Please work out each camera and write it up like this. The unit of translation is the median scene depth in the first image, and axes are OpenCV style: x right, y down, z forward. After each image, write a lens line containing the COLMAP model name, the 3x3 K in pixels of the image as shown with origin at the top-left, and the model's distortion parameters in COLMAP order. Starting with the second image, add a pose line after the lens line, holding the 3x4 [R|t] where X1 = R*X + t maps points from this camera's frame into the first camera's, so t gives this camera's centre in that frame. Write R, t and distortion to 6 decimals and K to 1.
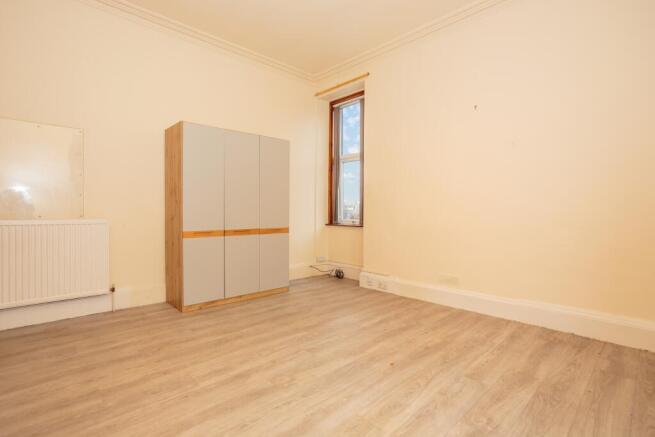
lens RADIAL K [[315.5, 0, 327.5], [0, 315.5, 216.8], [0, 0, 1]] dist [-0.024259, 0.005000]
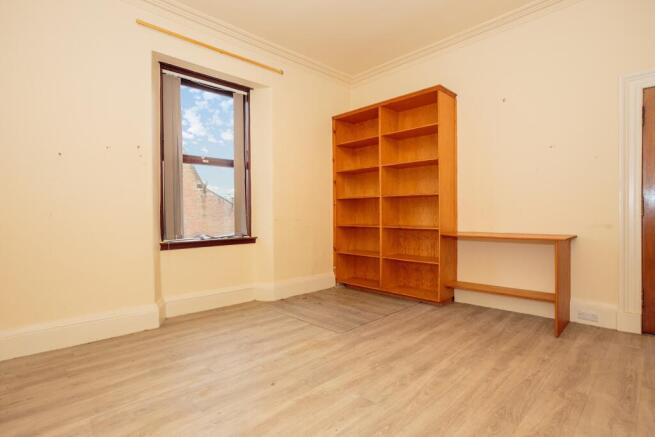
lens RADIAL K [[315.5, 0, 327.7], [0, 315.5, 217.7], [0, 0, 1]] dist [-0.024259, 0.005000]
pose [[-0.999984, 0.005365, 0.001661, 0.041731], [0.005401, 0.999725, 0.022800, -0.038563], [-0.001538, 0.022808, -0.999739, 1.945985]]
